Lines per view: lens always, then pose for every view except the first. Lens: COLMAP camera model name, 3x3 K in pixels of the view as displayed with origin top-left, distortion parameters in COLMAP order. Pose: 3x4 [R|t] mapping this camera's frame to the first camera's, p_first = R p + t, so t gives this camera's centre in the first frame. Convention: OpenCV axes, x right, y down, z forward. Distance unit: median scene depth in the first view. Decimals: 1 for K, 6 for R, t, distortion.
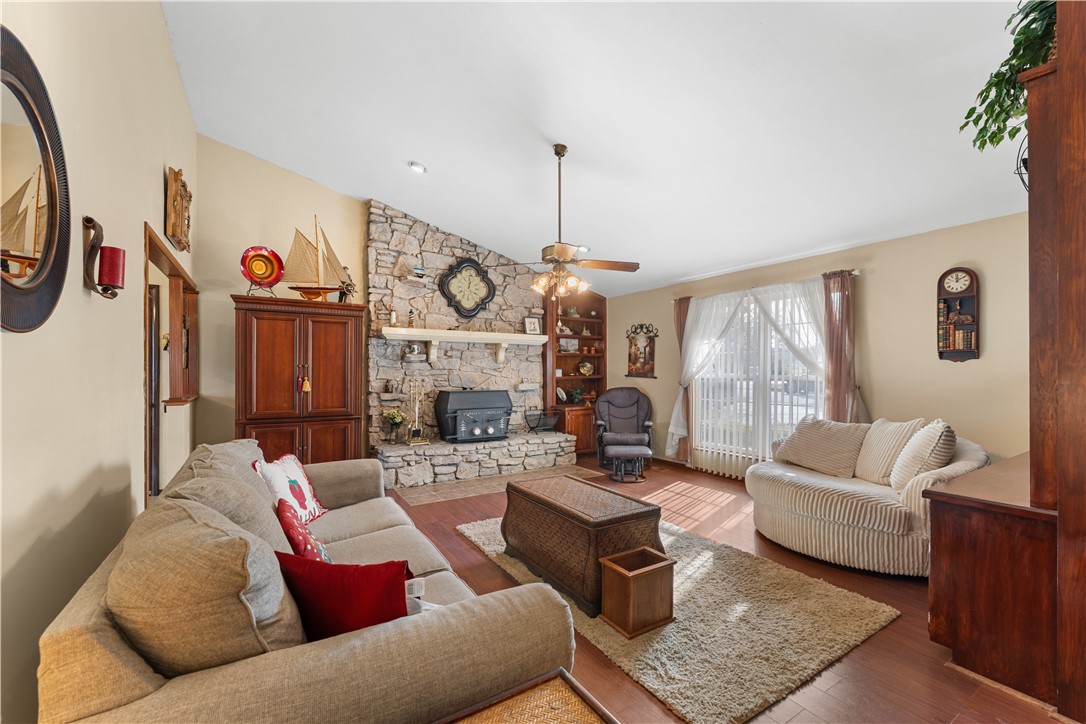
lens RADIAL K [[441.5, 0, 534.8], [0, 441.5, 371.5], [0, 0, 1]] dist [0.000057, 0.000118]
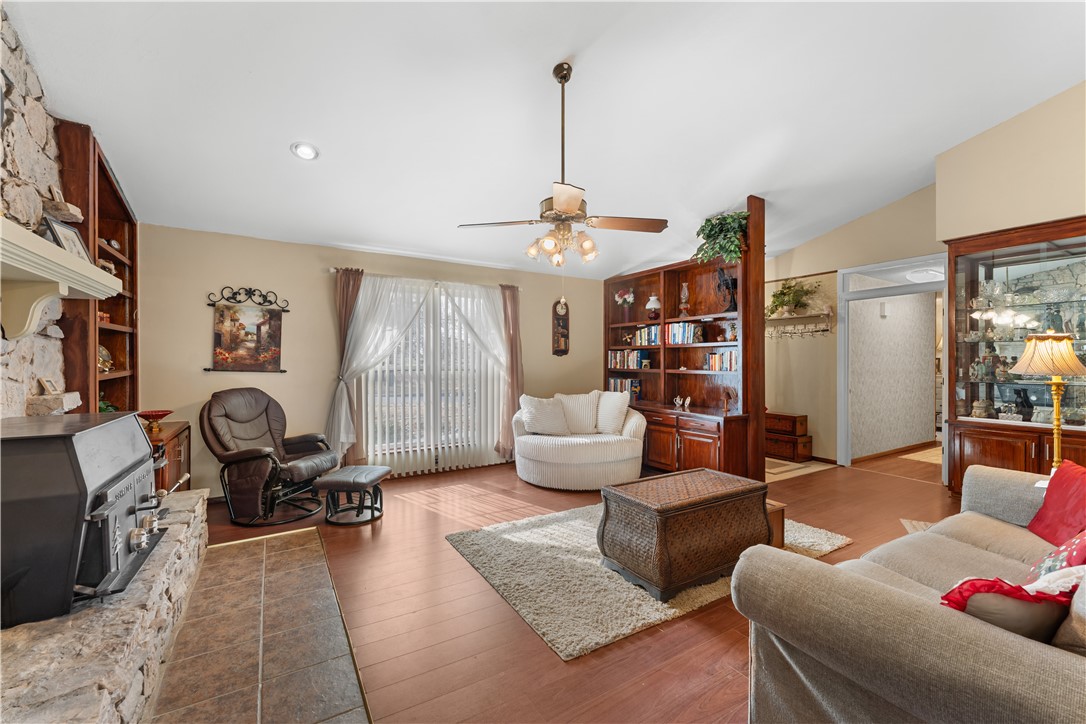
lens RADIAL K [[441.5, 0, 533.7], [0, 441.5, 362.5], [0, 0, 1]] dist [0.000057, 0.000118]
pose [[0.010356, -0.002015, 0.999944, -0.438424], [0.000145, 0.999998, 0.002014, -0.000959], [-0.999946, 0.000124, 0.010356, 0.644303]]
